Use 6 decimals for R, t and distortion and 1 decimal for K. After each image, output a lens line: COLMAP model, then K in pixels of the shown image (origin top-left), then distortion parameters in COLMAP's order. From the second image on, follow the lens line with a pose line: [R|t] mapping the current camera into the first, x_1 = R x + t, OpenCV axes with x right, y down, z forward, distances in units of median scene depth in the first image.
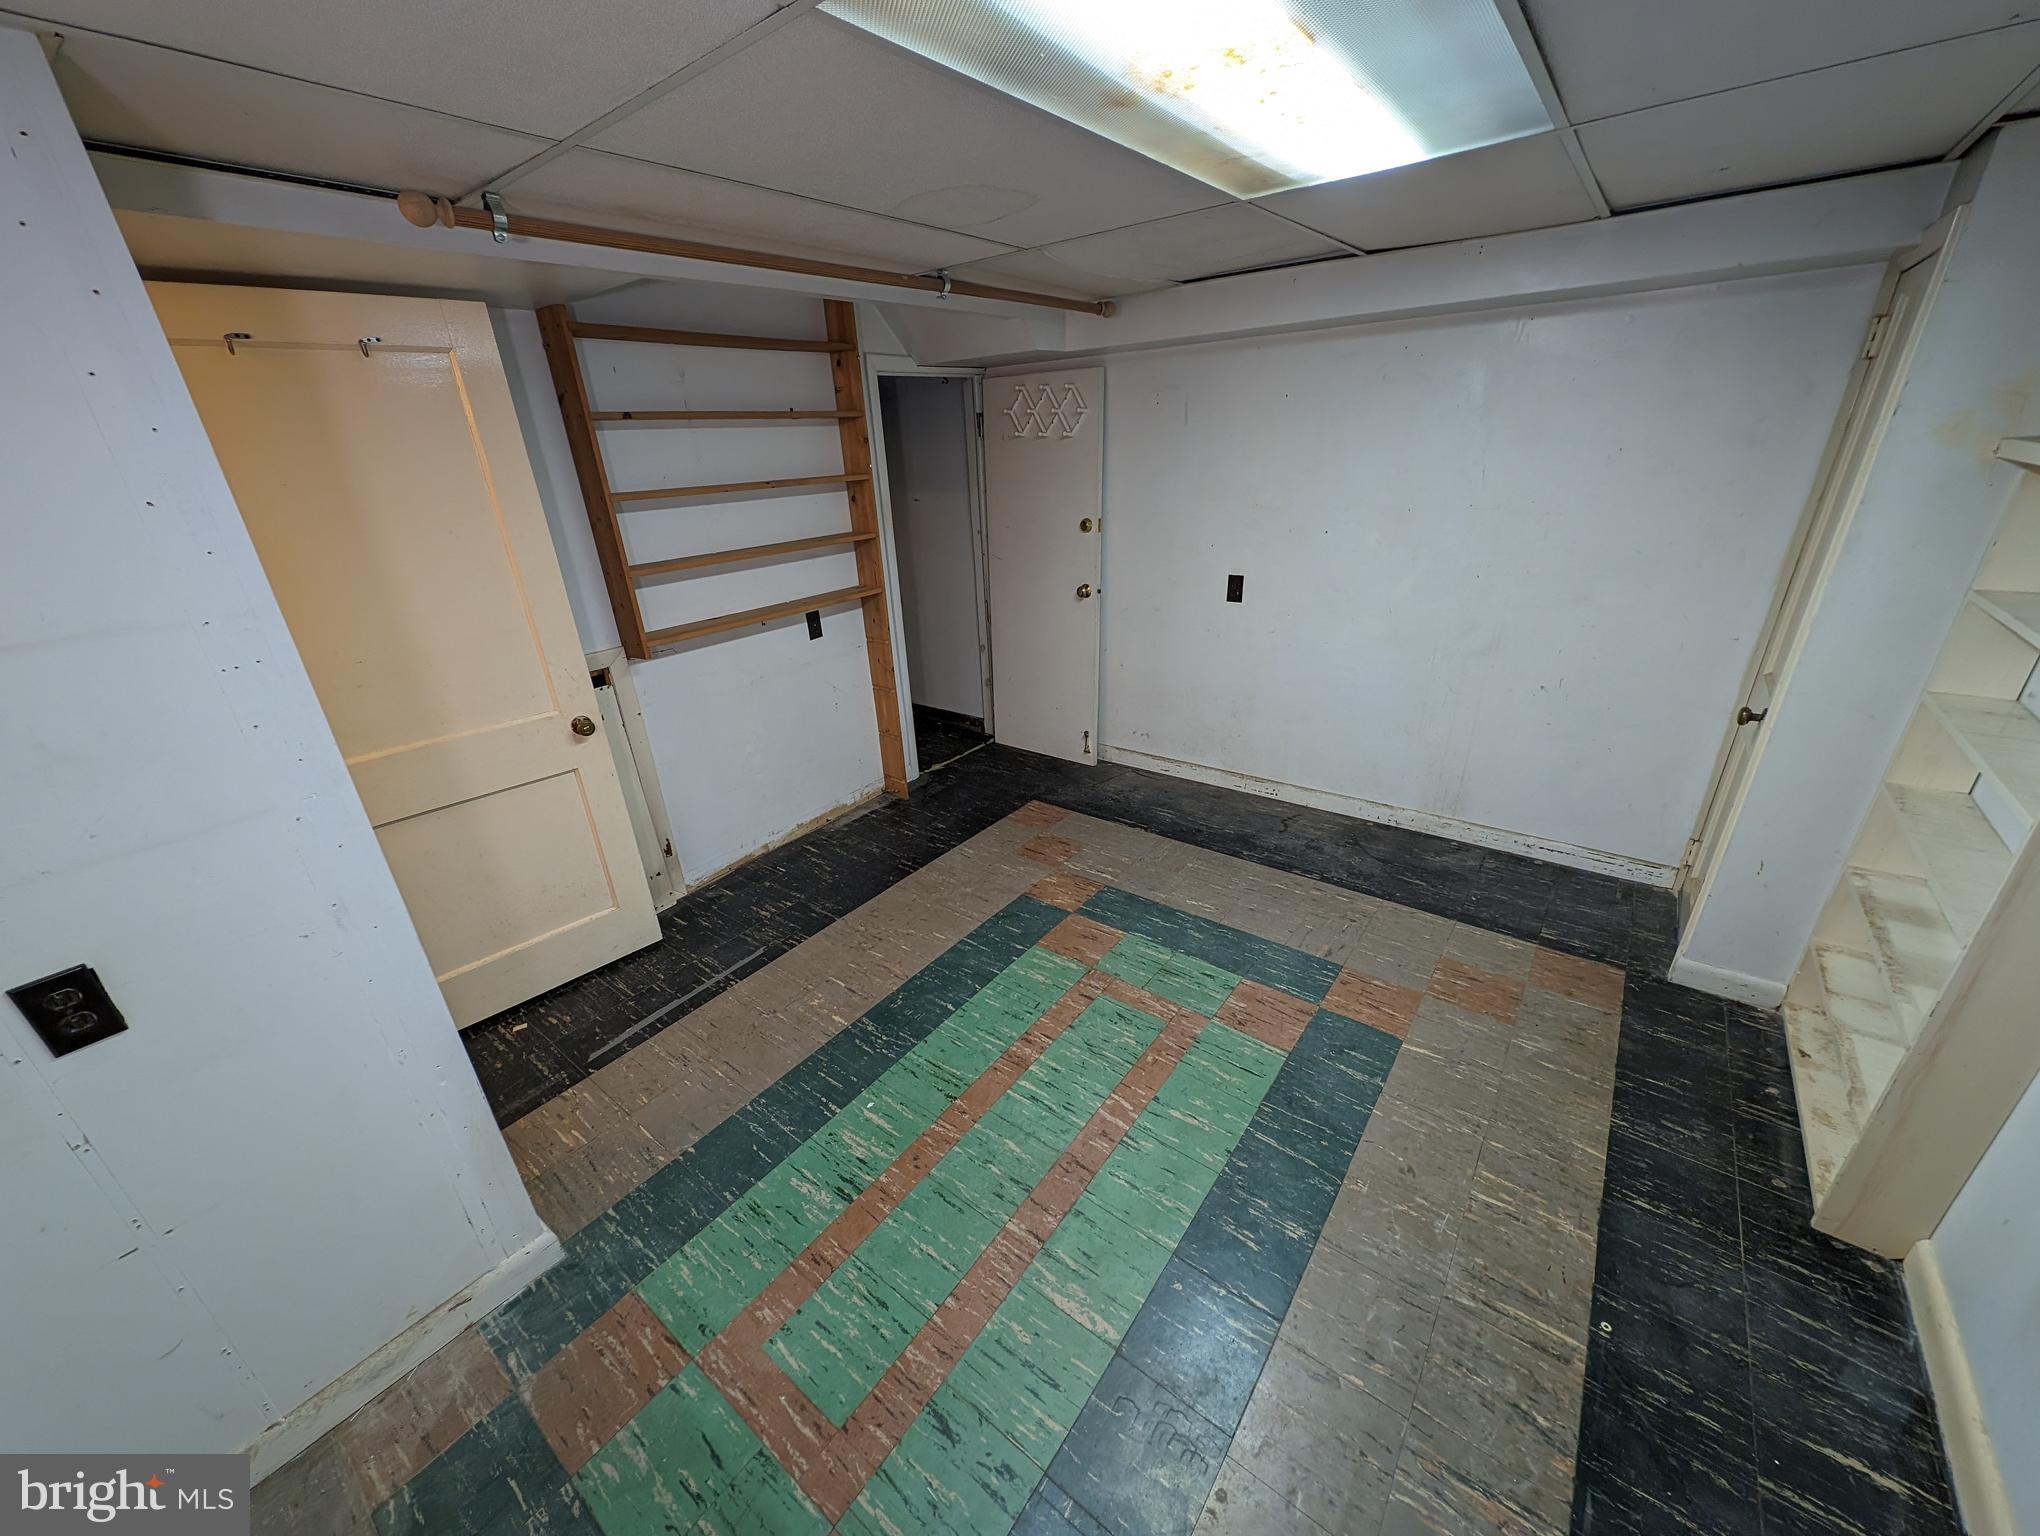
lens RADIAL K [[759.4, 0, 1013.3], [0, 759.4, 772.4], [0, 0, 1]] dist [0.011420, -0.017280]
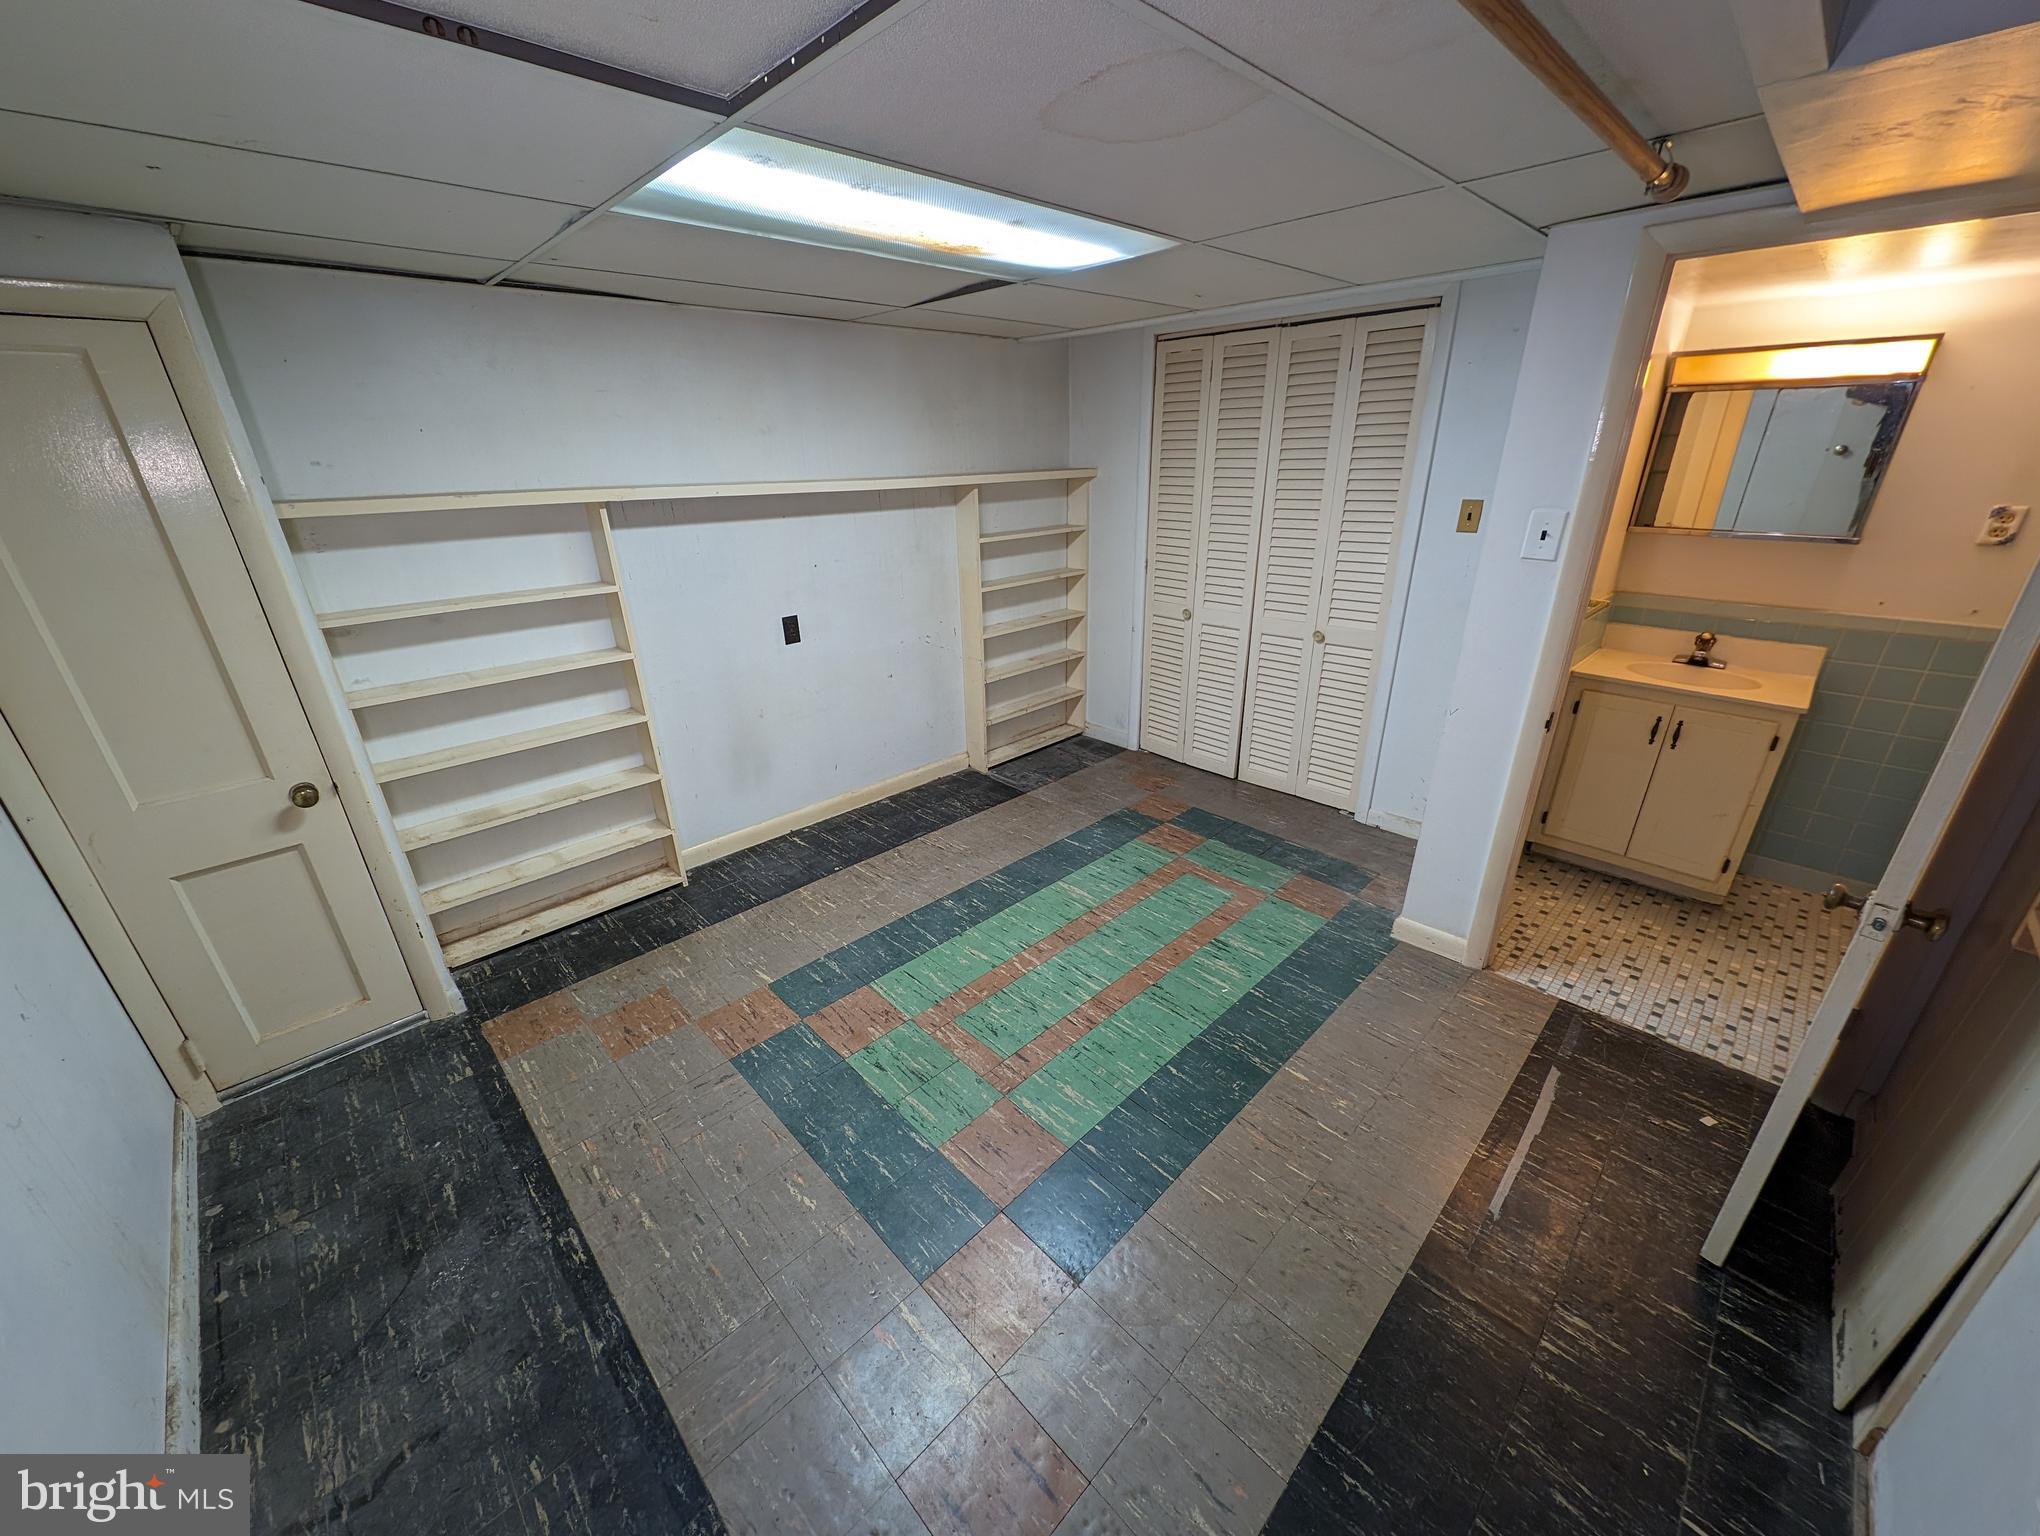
lens RADIAL K [[772.5, 0, 1018.1], [0, 772.5, 795.6], [0, 0, 1]] dist [0.001388, -0.000072]
pose [[-0.990126, 0.008199, 0.139943, -0.032126], [0.108538, 0.676626, 0.728284, -0.606306], [-0.088718, 0.736282, -0.670834, 1.412998]]
